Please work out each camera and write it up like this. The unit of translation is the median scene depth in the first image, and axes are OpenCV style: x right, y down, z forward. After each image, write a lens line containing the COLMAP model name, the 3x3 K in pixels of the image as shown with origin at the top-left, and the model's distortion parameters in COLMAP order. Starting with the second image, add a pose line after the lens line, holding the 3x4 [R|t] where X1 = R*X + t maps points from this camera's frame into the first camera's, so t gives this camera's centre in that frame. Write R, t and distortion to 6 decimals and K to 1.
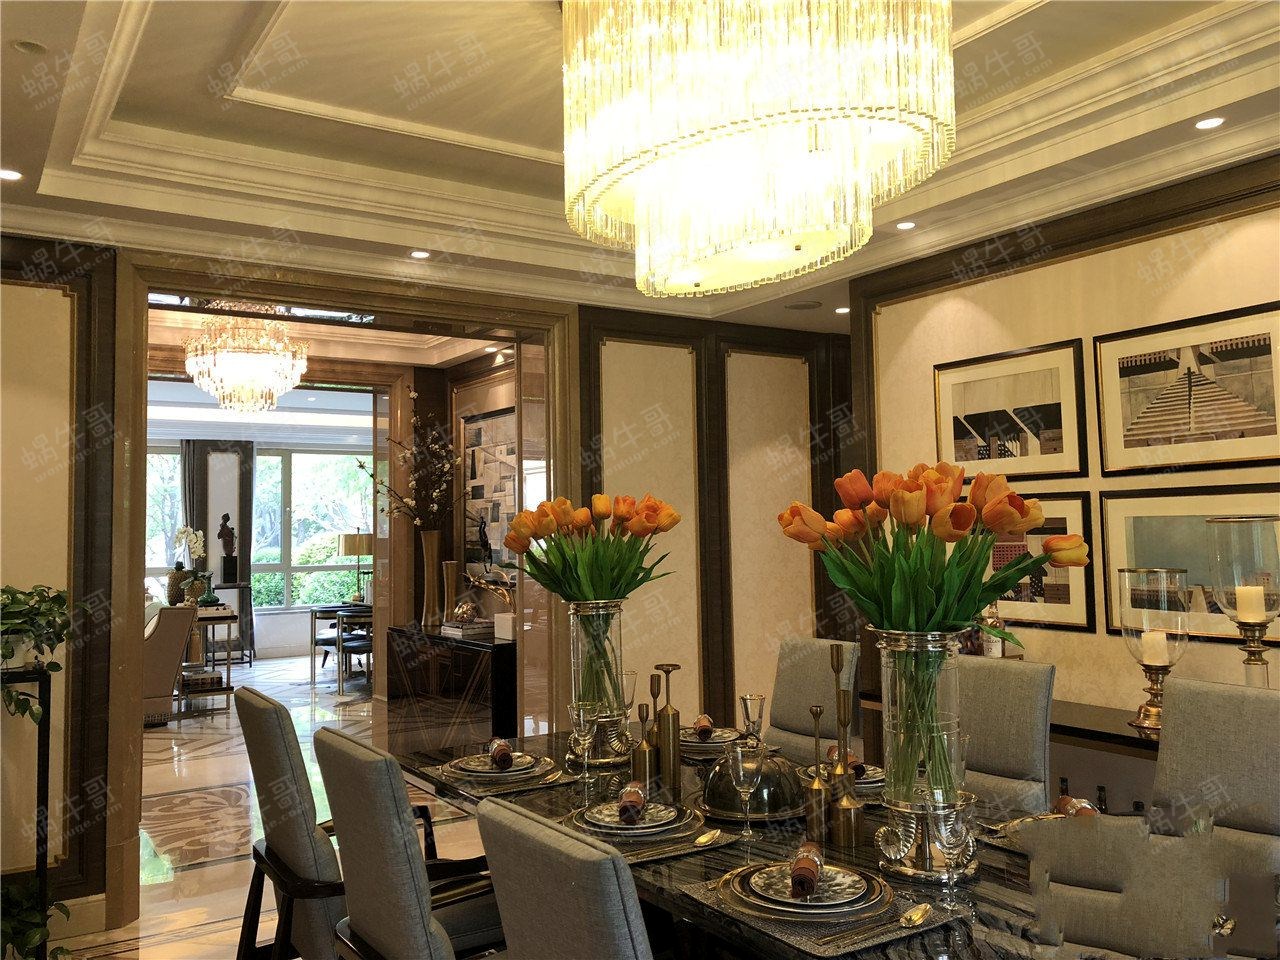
lens RADIAL K [[1055.2, 0, 638.2], [0, 1055.2, 477.8], [0, 0, 1]] dist [0.011250, 0.000898]
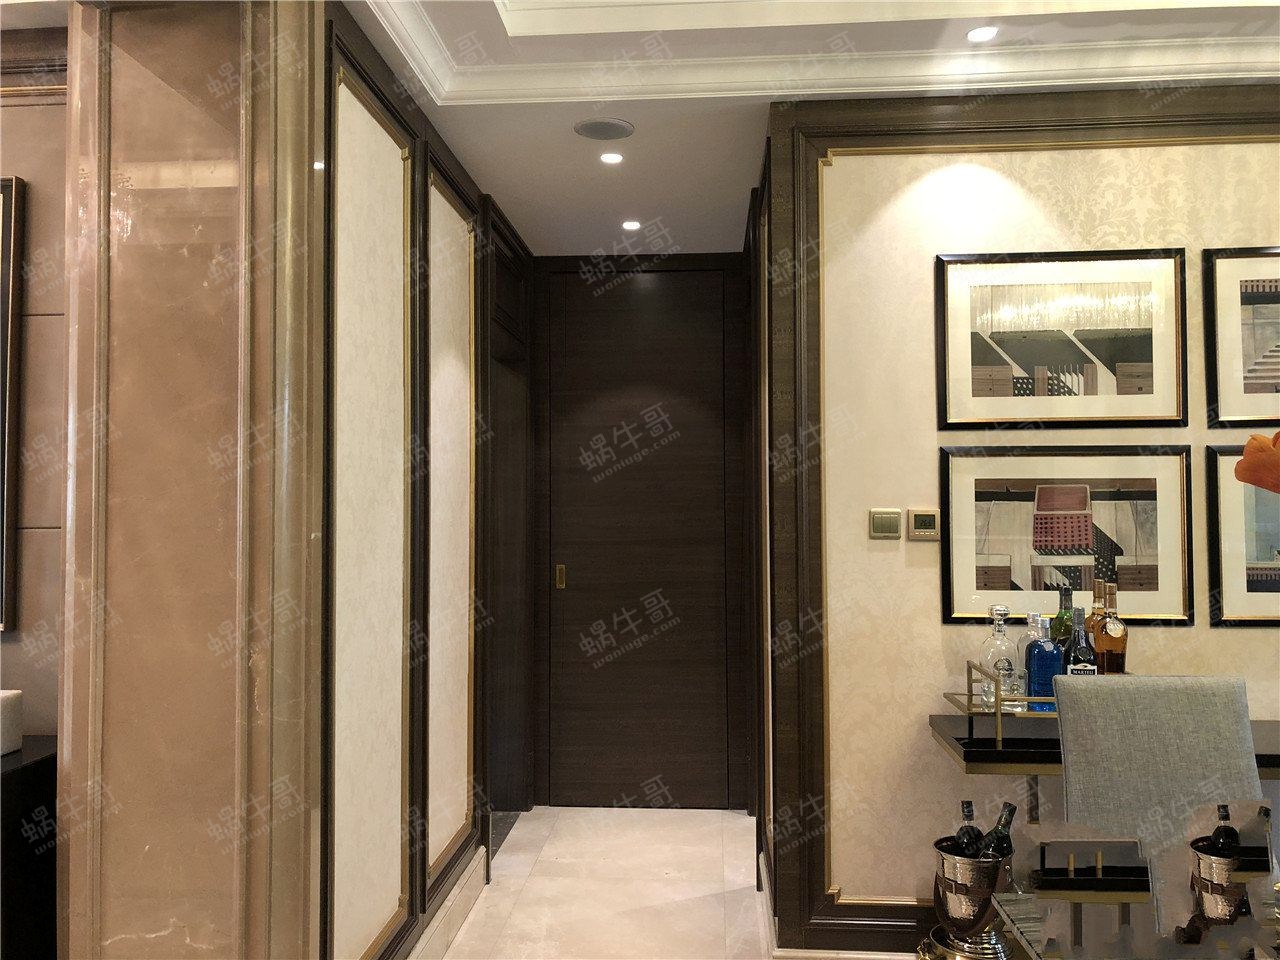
lens RADIAL K [[1055.2, 0, 630.6], [0, 1055.2, 457.9], [0, 0, 1]] dist [0.011250, 0.000898]
pose [[0.609595, 0.029245, 0.792173, -0.434804], [-0.041523, 0.999125, -0.004932, 0.042041], [-0.791625, -0.029887, 0.610276, 0.829266]]
